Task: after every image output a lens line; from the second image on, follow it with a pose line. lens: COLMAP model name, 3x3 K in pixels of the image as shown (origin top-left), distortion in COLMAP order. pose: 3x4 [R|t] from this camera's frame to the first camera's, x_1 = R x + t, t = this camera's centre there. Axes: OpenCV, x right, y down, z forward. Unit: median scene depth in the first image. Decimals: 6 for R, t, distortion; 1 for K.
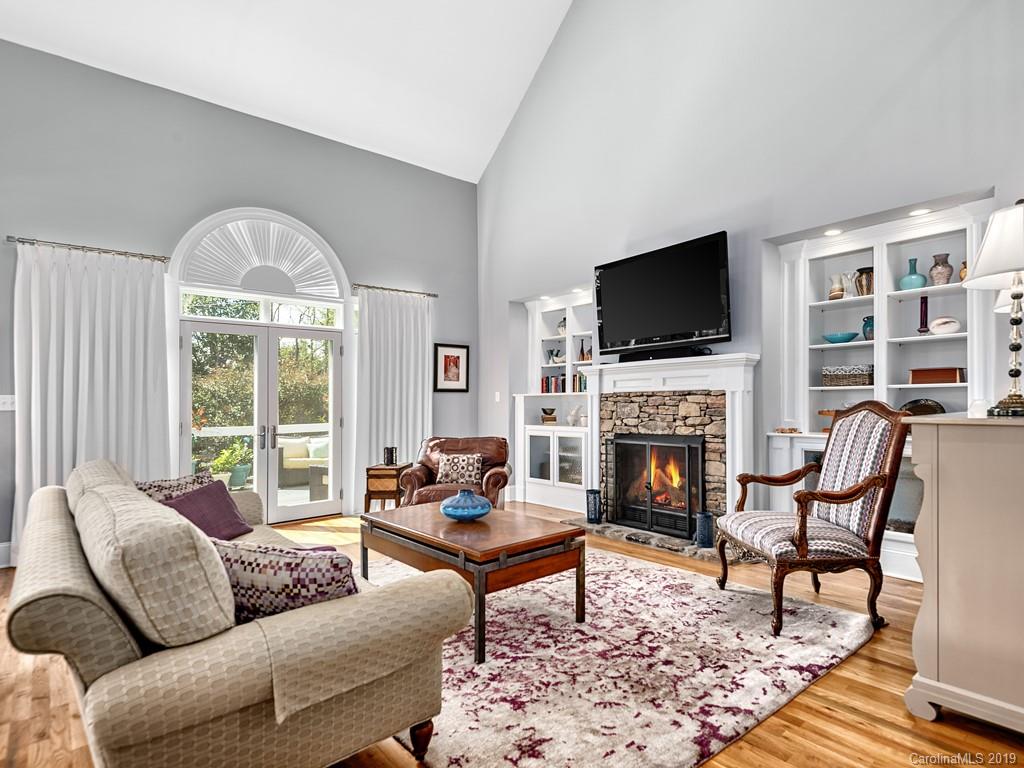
lens RADIAL K [[555.1, 0, 538.9], [0, 555.1, 403.8], [0, 0, 1]] dist [-0.000137, -0.003718]
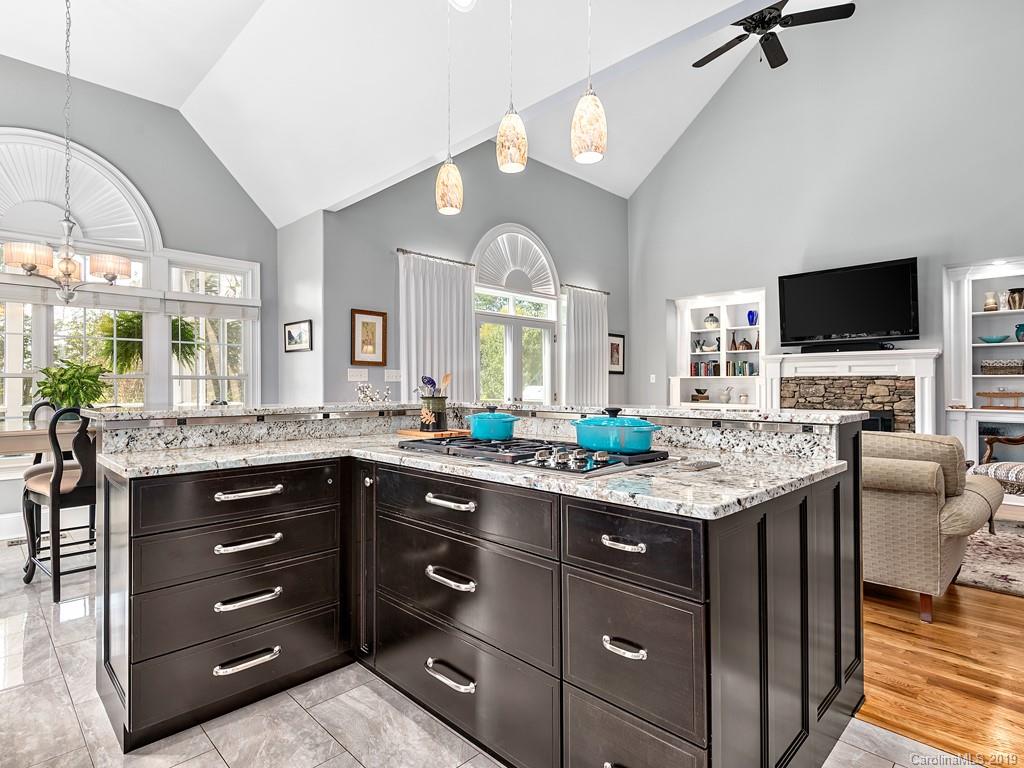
lens RADIAL K [[555.1, 0, 513.9], [0, 555.1, 382.9], [0, 0, 1]] dist [-0.000137, -0.003718]
pose [[0.998459, 0.014296, 0.053621, -0.581410], [-0.013979, 0.999883, -0.006286, 0.010976], [-0.053705, 0.005527, 0.998542, -0.235777]]
